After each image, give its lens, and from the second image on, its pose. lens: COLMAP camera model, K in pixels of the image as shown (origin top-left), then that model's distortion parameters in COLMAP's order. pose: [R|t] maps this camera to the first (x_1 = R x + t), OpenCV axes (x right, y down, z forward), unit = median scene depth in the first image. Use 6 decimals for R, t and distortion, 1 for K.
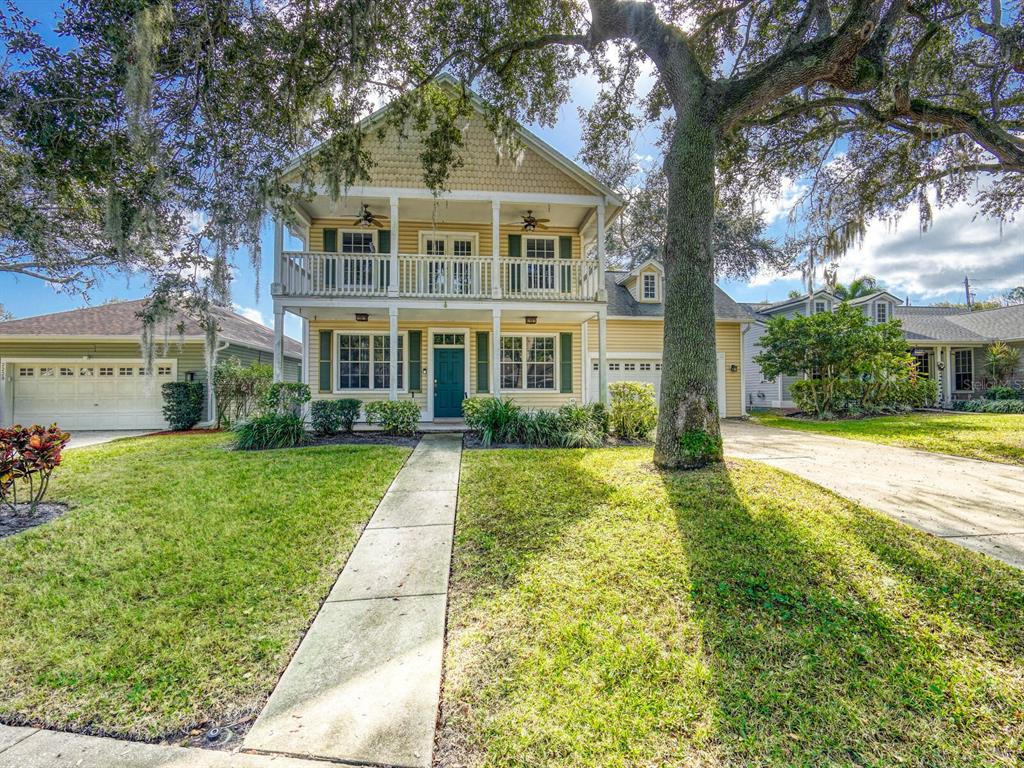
lens RADIAL K [[521.6, 0, 512.0], [0, 521.6, 384.0], [0, 0, 1]] dist [0.002917, 0.001454]
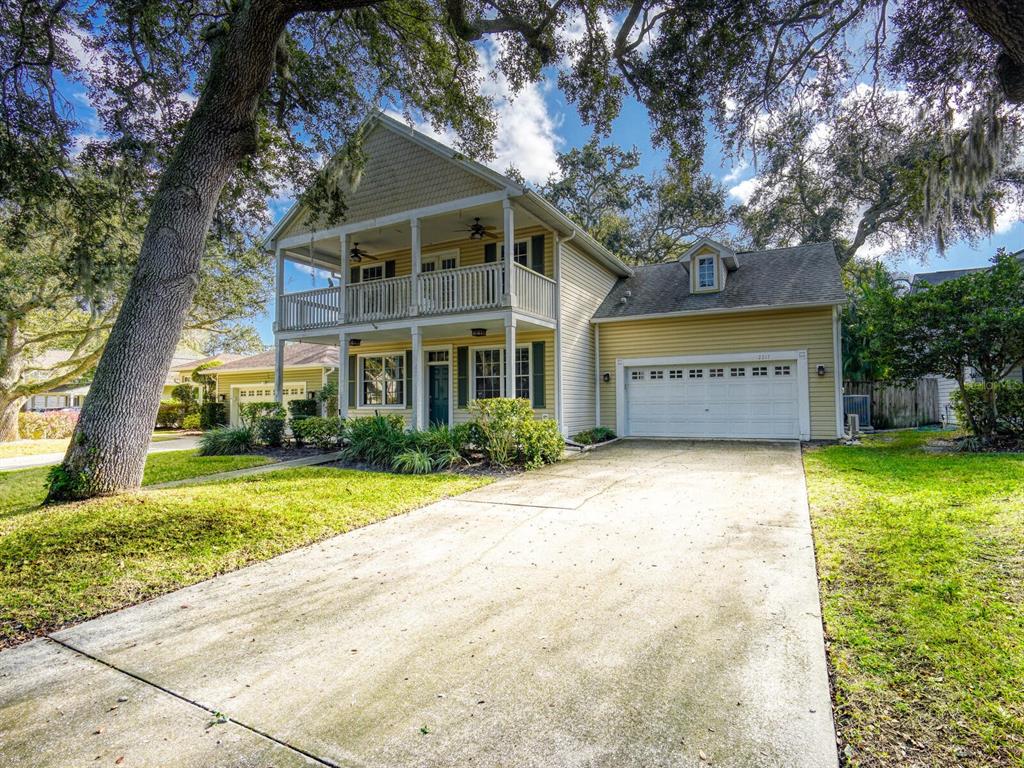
lens RADIAL K [[521.6, 0, 512.0], [0, 521.6, 384.0], [0, 0, 1]] dist [0.002917, 0.001454]
pose [[0.835767, -0.026098, -0.548464, 0.564308], [0.018533, 0.999641, -0.019326, -0.008535], [0.548771, 0.005987, 0.835951, 0.223714]]
